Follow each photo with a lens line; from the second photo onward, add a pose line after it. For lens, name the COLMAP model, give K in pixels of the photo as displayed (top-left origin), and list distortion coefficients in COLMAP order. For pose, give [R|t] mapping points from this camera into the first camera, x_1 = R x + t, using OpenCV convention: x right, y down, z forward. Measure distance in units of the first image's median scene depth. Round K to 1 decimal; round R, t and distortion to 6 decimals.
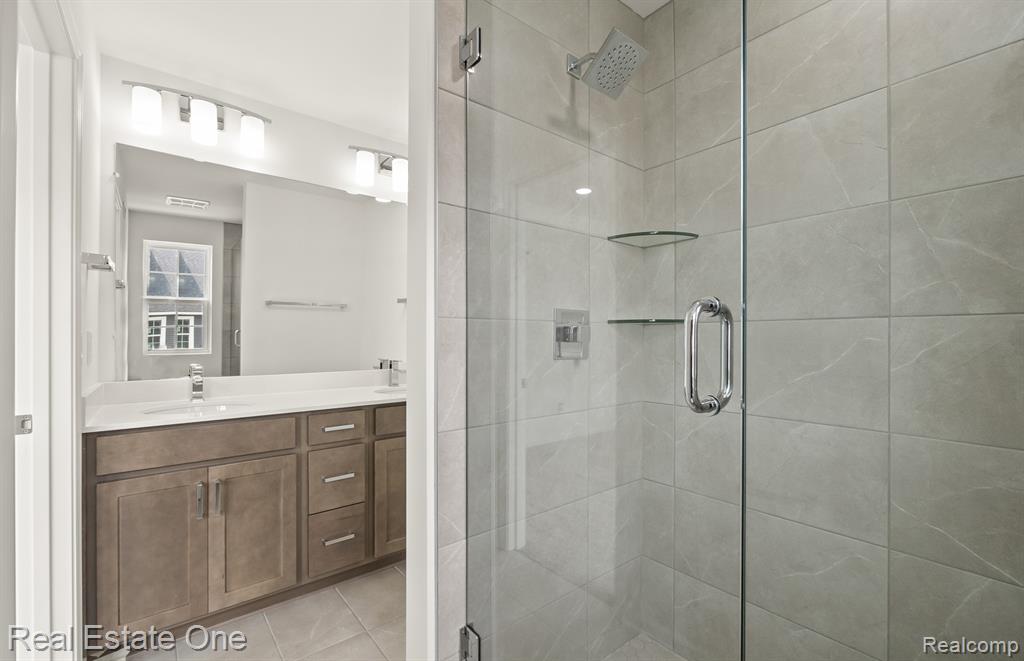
lens RADIAL K [[443.3, 0, 514.6], [0, 443.3, 332.8], [0, 0, 1]] dist [-0.001357, -0.000454]
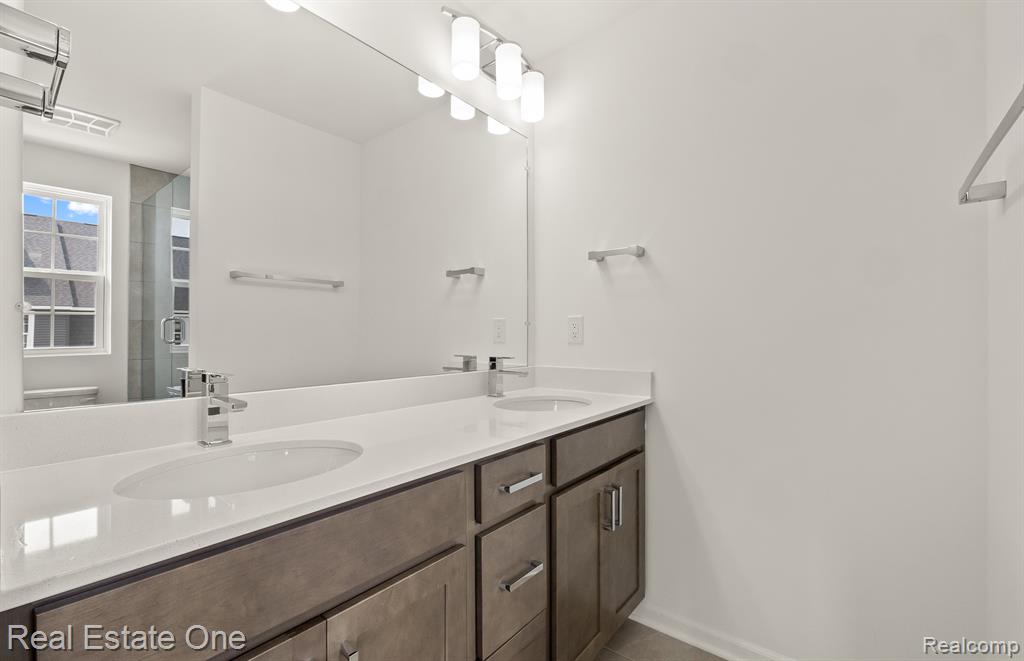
lens RADIAL K [[443.3, 0, 509.4], [0, 443.3, 330.1], [0, 0, 1]] dist [-0.001357, -0.000454]
pose [[0.978963, -0.003155, 0.204014, -0.258609], [0.003816, 0.999989, -0.002847, 0.016862], [-0.204003, 0.003566, 0.978964, 0.240049]]
